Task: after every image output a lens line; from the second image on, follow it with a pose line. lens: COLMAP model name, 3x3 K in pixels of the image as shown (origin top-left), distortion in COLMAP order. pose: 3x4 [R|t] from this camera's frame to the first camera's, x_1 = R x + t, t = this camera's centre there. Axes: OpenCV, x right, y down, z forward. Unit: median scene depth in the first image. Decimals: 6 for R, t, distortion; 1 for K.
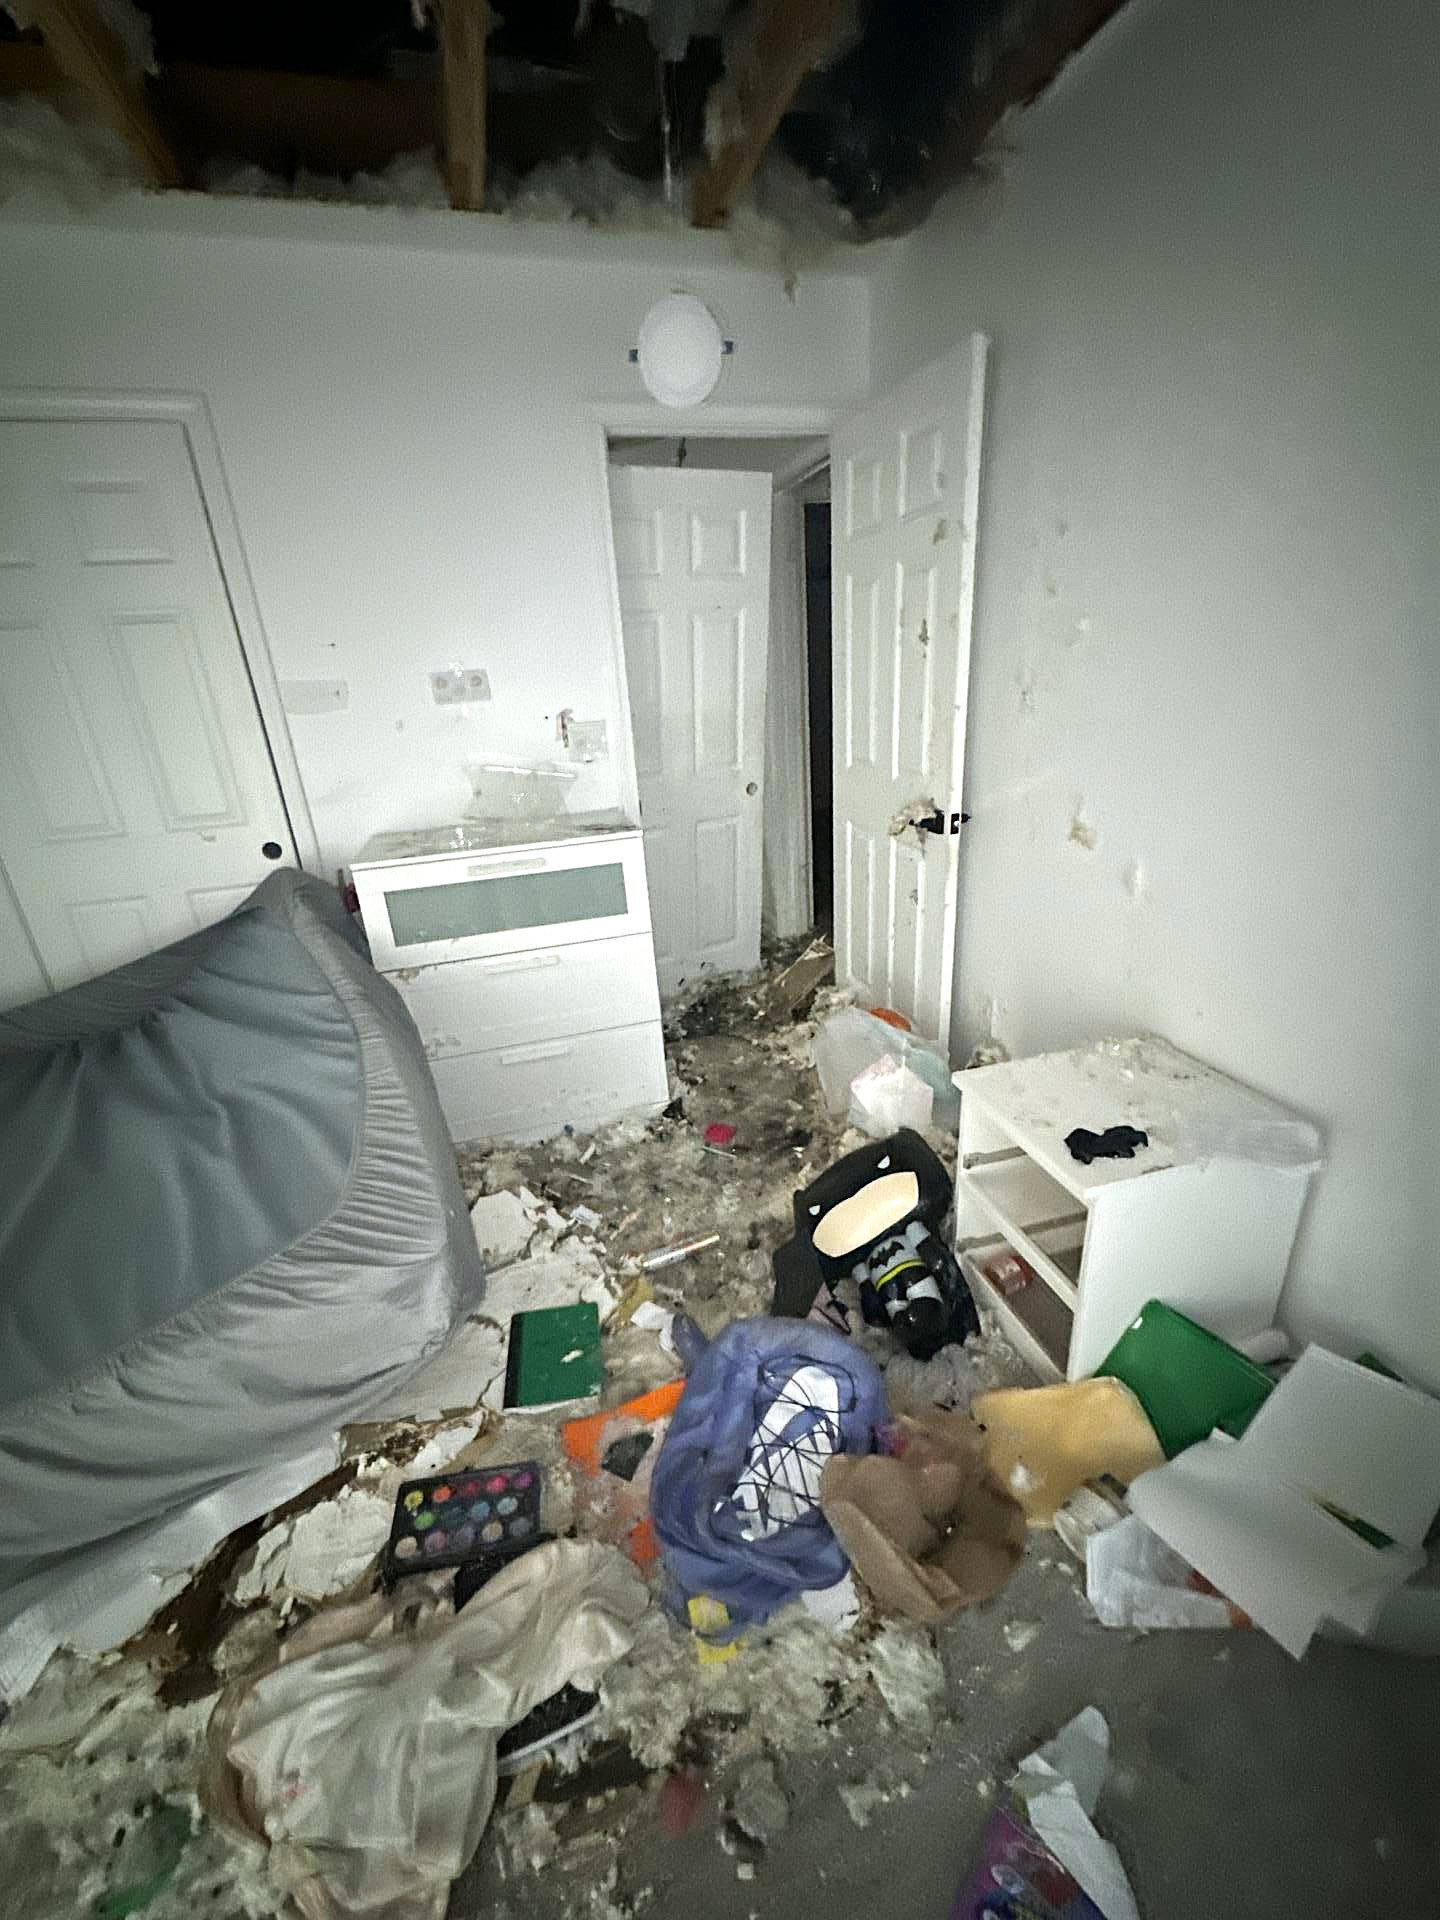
lens RADIAL K [[773.1, 0, 720.0], [0, 773.1, 960.0], [0, 0, 1]] dist [-0.006179, -0.000254]
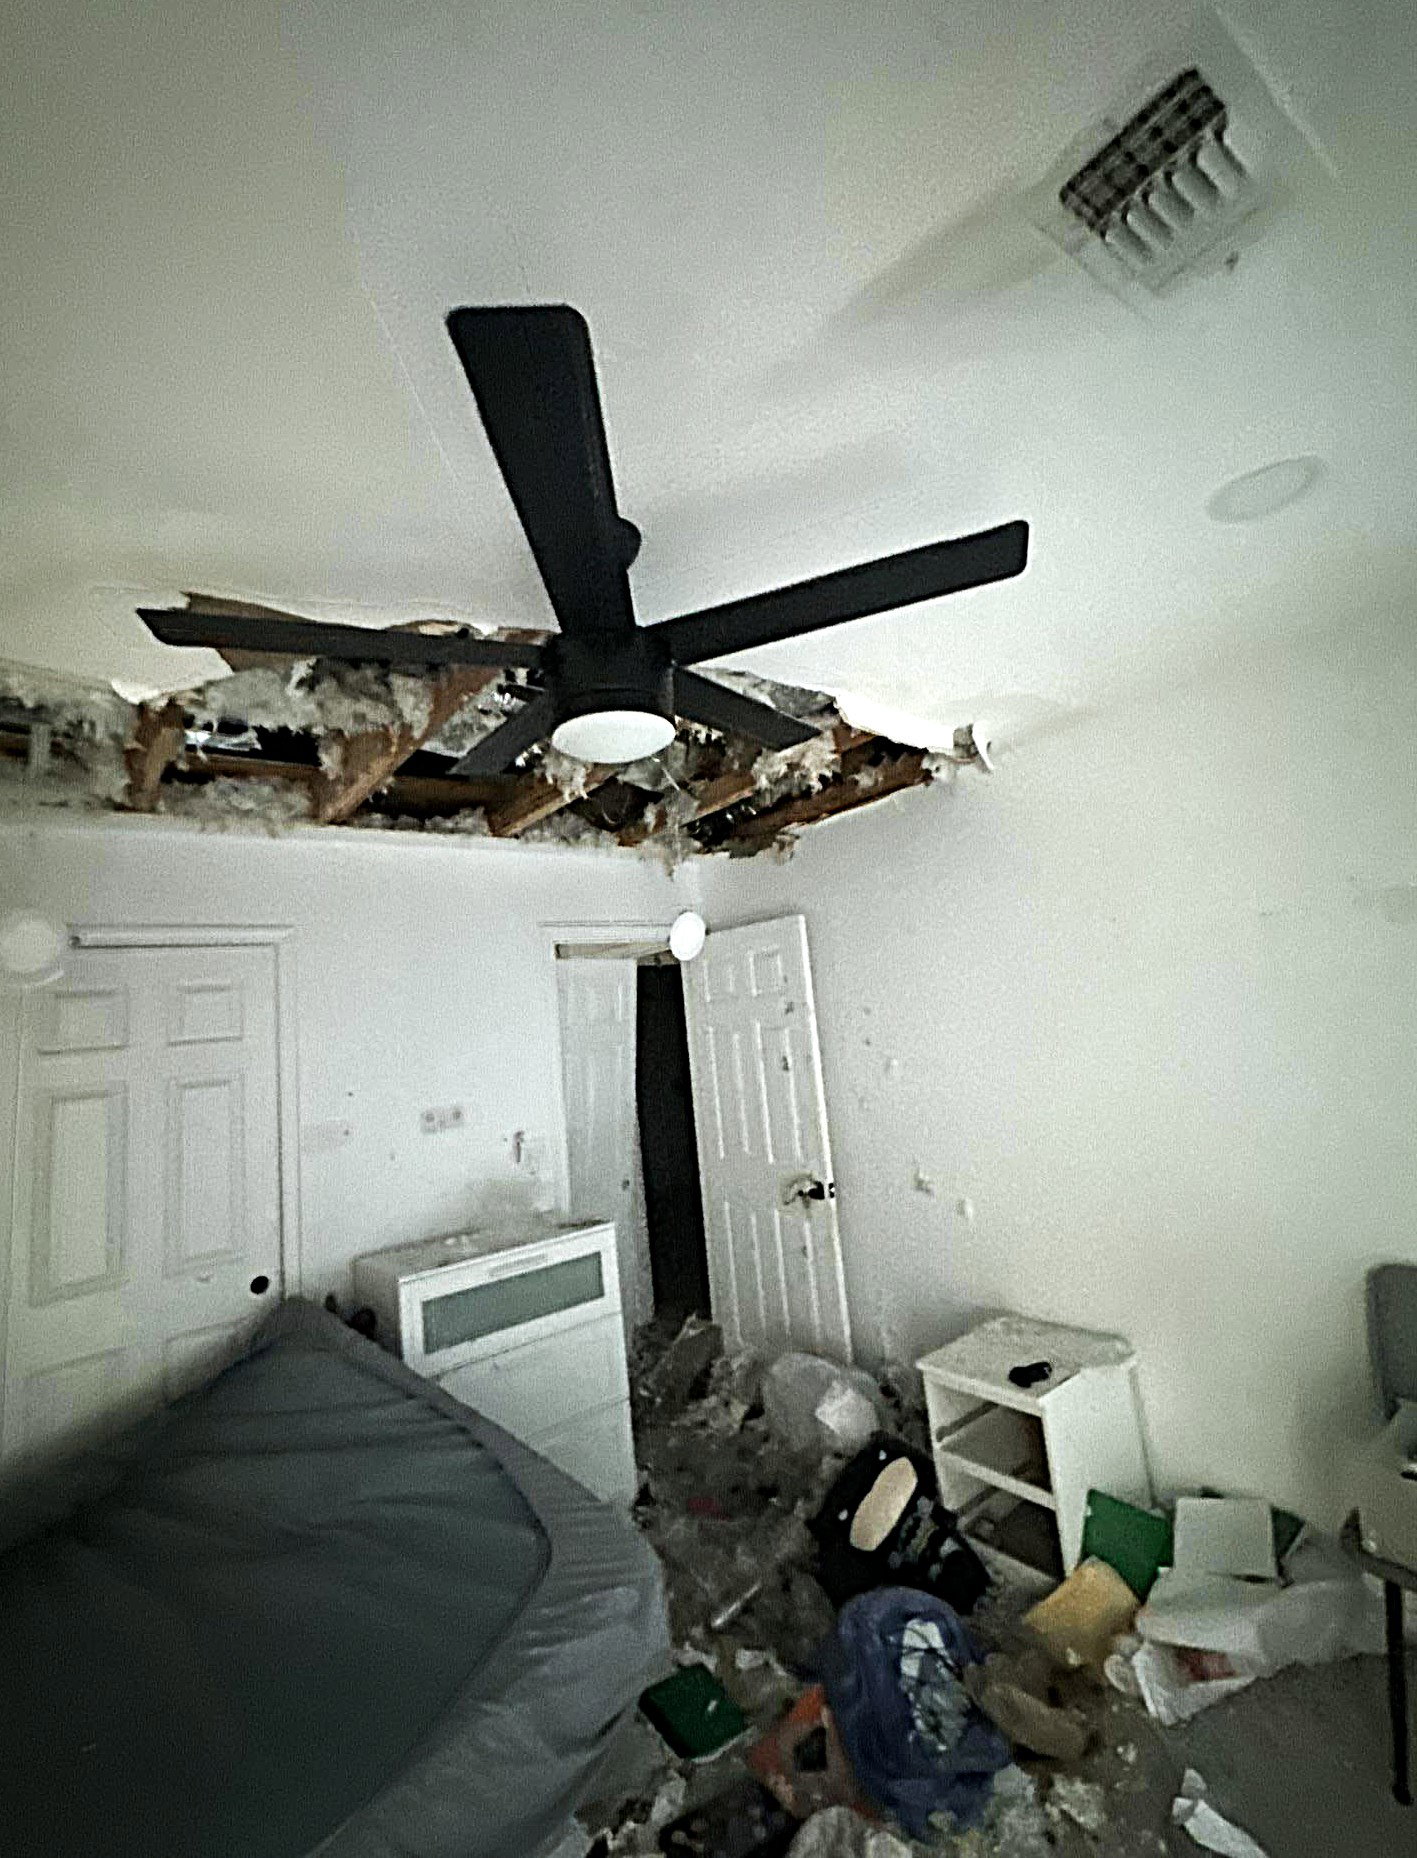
lens RADIAL K [[807.3, 0, 704.5], [0, 807.3, 896.2], [0, 0, 1]] dist [-0.011406, -0.000156]
pose [[0.927262, 0.031391, 0.373094, -0.602200], [0.172756, 0.848196, -0.500719, 0.084721], [-0.332175, 0.528752, 0.781077, -0.468189]]
